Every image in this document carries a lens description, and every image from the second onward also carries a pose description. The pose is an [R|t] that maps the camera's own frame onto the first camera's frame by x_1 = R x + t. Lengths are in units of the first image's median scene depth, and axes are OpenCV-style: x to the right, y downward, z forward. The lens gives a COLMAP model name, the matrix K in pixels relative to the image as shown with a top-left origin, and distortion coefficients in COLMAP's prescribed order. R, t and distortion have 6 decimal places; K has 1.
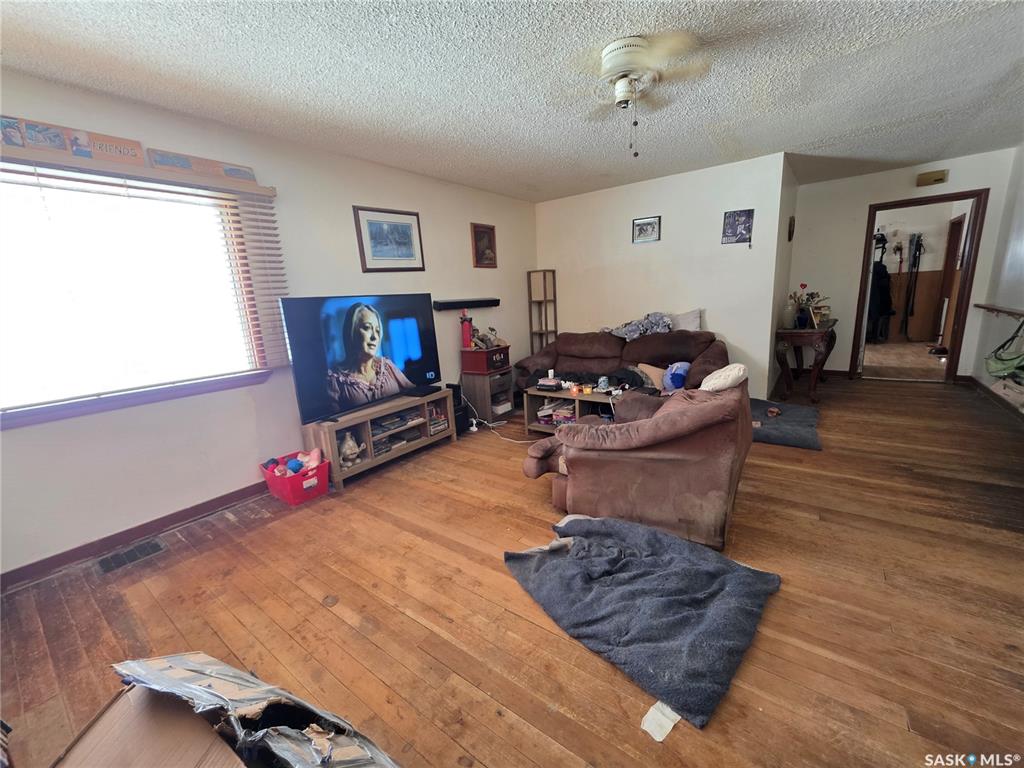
lens RADIAL K [[407.3, 0, 509.7], [0, 407.3, 383.8], [0, 0, 1]] dist [-0.000966, 0.001547]
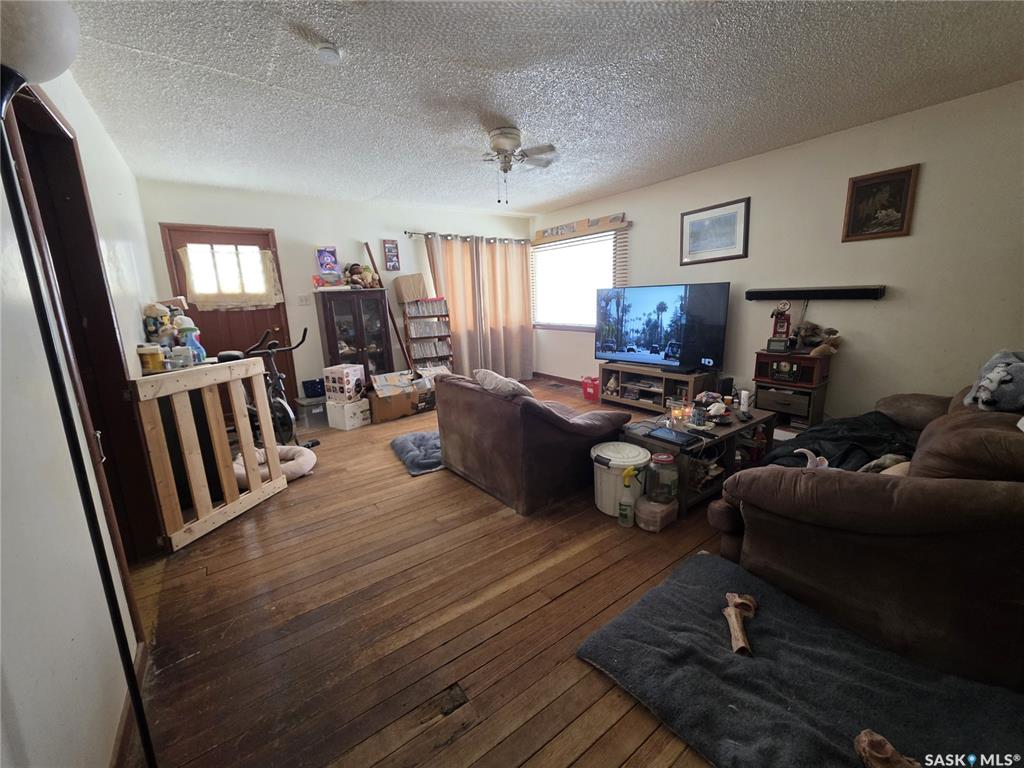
lens RADIAL K [[407.3, 0, 510.5], [0, 407.3, 386.2], [0, 0, 1]] dist [-0.000966, 0.001547]
pose [[-0.297815, 0.261654, -0.918065, 1.050679], [-0.157761, 0.934990, 0.317654, -0.243108], [0.941497, 0.239437, -0.237176, 0.894101]]
